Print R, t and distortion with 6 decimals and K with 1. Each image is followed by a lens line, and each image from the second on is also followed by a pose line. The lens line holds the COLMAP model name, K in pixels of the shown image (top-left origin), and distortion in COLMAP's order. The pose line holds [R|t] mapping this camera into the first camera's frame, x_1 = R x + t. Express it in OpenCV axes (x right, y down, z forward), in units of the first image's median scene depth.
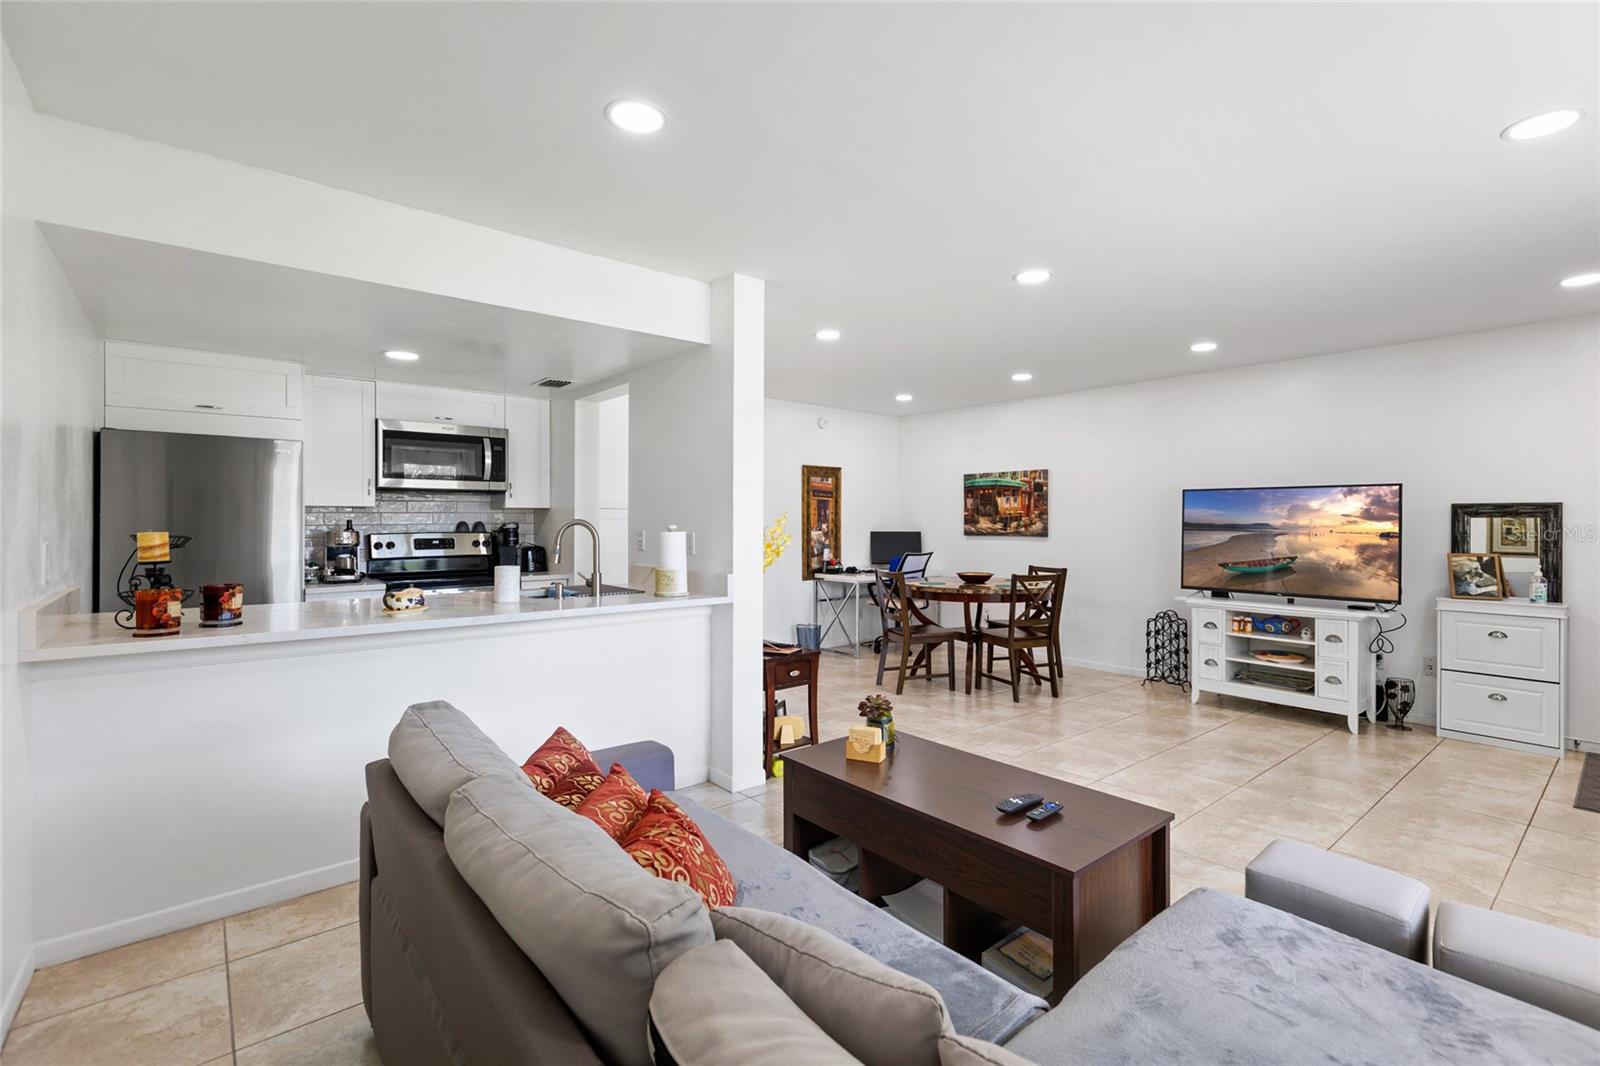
lens RADIAL K [[721.6, 0, 799.1], [0, 721.6, 519.9], [0, 0, 1]] dist [0.002316, 0.000003]
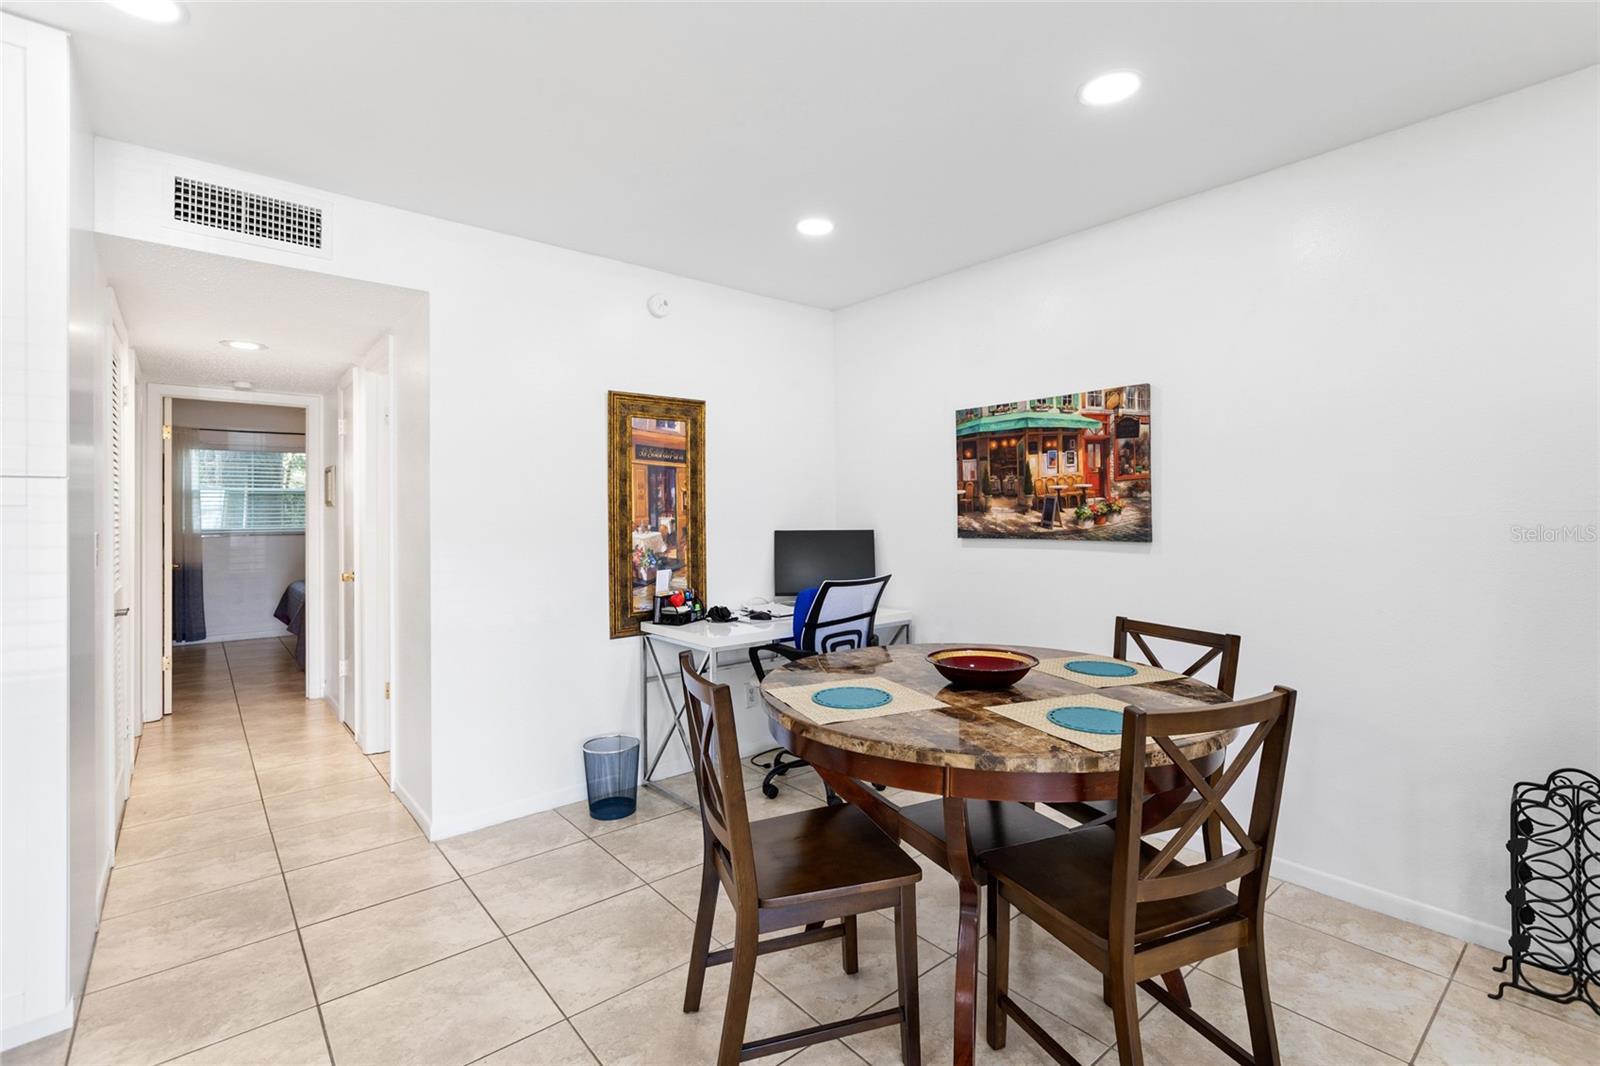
lens RADIAL K [[721.6, 0, 806.8], [0, 721.6, 509.4], [0, 0, 1]] dist [0.002316, 0.000003]
pose [[0.999952, -0.009720, 0.001033, 0.141149], [0.009727, 0.999924, -0.007586, 0.005723], [-0.000959, 0.007595, 0.999971, 0.575173]]
